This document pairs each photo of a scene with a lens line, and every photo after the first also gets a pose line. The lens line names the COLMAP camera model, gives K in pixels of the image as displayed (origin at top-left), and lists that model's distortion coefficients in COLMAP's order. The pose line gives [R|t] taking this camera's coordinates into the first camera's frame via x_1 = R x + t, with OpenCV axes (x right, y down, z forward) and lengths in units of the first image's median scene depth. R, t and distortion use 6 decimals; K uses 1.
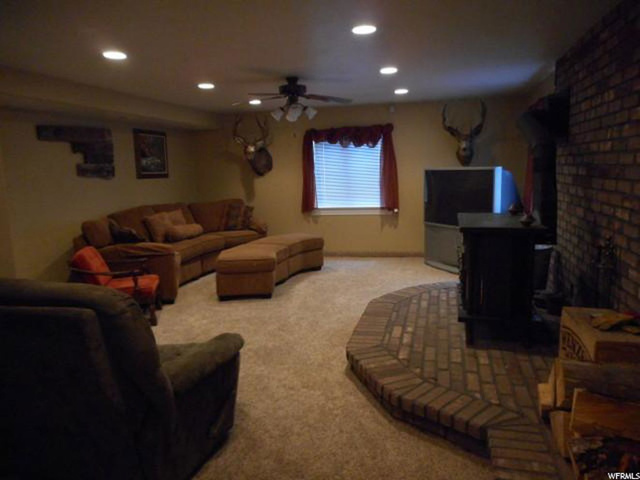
lens RADIAL K [[479.9, 0, 325.5], [0, 479.9, 240.5], [0, 0, 1]] dist [0.053046, 0.000552]
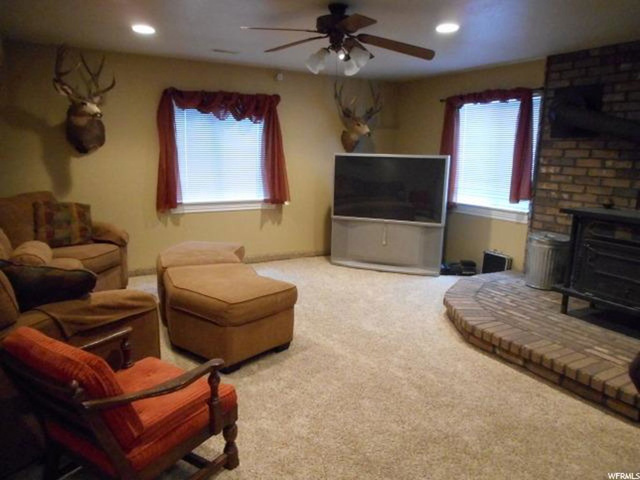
lens RADIAL K [[479.9, 0, 325.2], [0, 479.9, 238.2], [0, 0, 1]] dist [0.053046, 0.000552]
pose [[0.720975, -0.085344, 0.687685, -0.369320], [0.064465, 0.996344, 0.056064, -0.043919], [-0.689956, 0.003911, 0.723841, 0.356709]]
